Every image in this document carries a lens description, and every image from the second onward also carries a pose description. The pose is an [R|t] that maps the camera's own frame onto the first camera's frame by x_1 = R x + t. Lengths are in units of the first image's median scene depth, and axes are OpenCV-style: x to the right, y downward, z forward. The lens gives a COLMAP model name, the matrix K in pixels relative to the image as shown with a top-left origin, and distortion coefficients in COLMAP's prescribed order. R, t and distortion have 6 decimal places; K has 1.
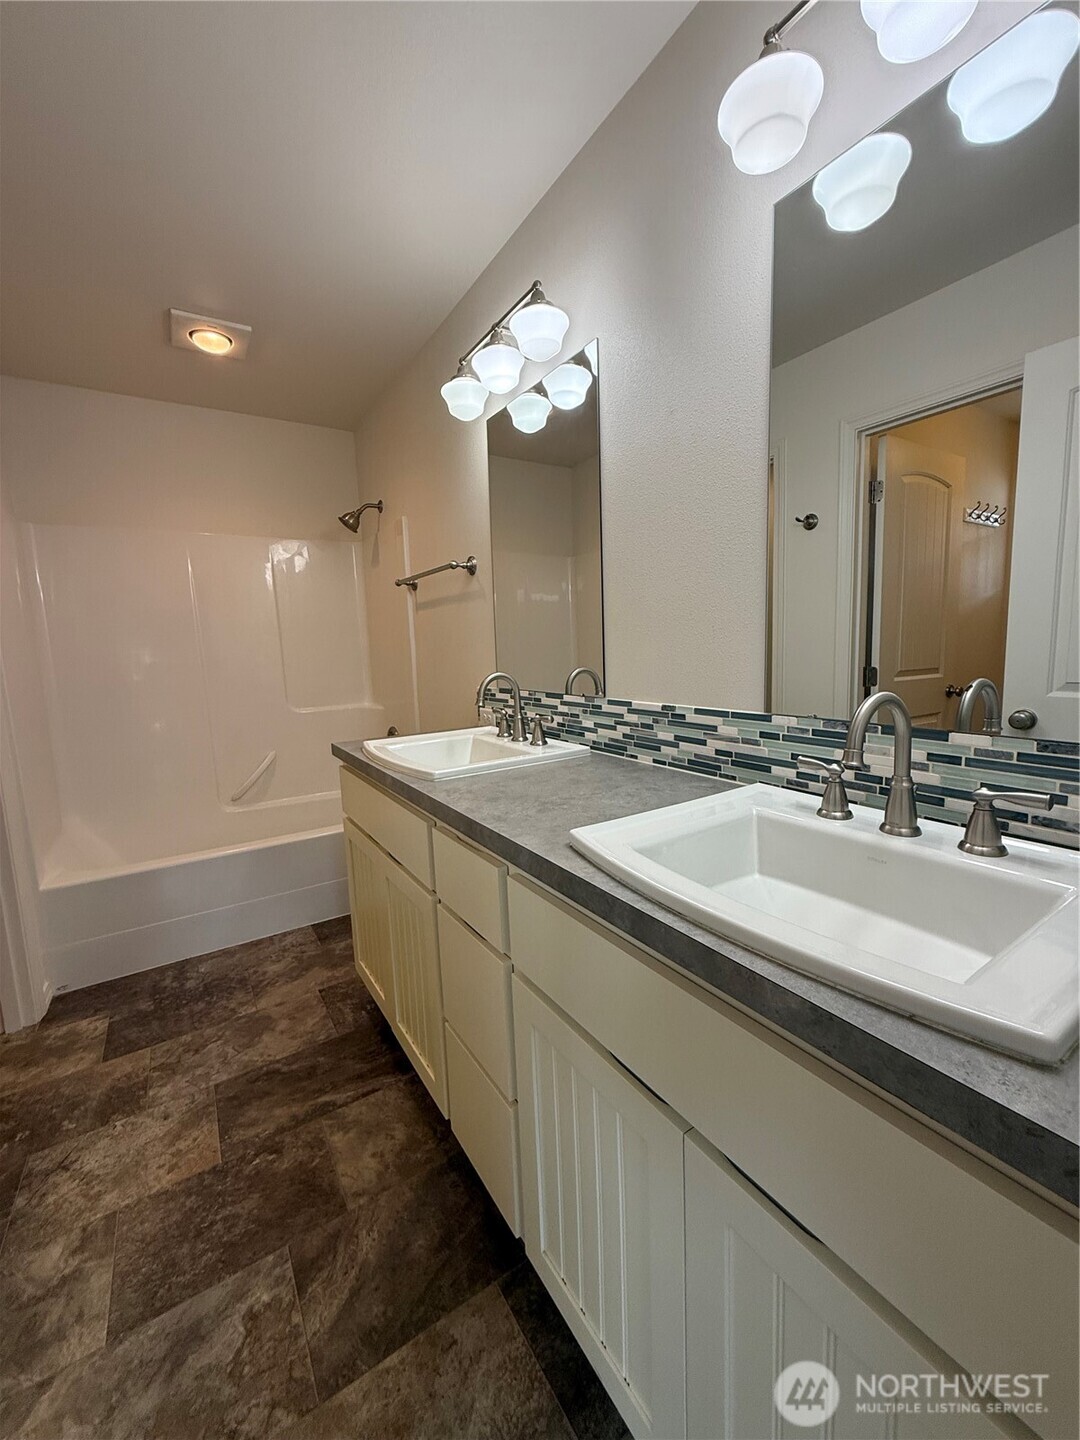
lens RADIAL K [[573.8, 0, 536.7], [0, 573.8, 718.1], [0, 0, 1]] dist [-0.000416, 0.000290]
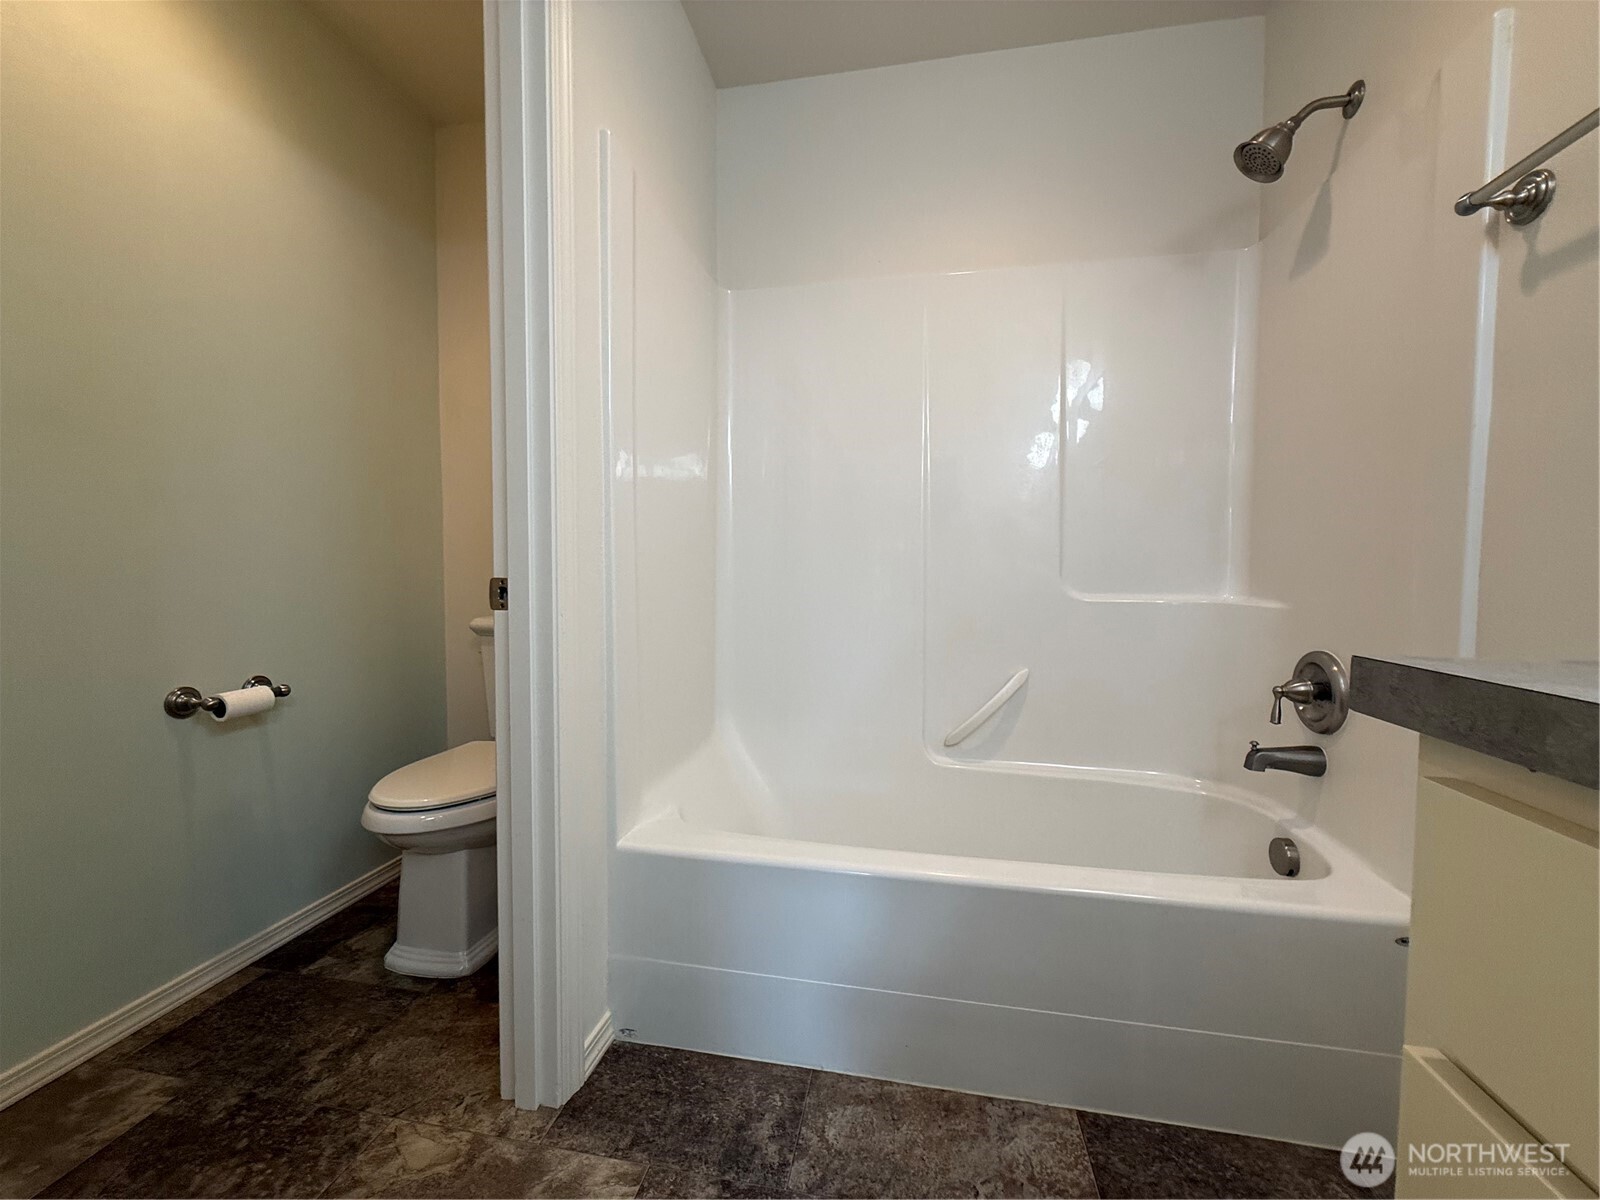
lens RADIAL K [[637.5, 0, 799.5], [0, 637.5, 602.6], [0, 0, 1]] dist [-0.000416, 0.000290]
pose [[0.728122, 0.074490, -0.681388, -0.508501], [-0.117245, 0.992962, -0.016736, 0.076802], [0.675346, 0.092075, 0.731731, 1.006480]]
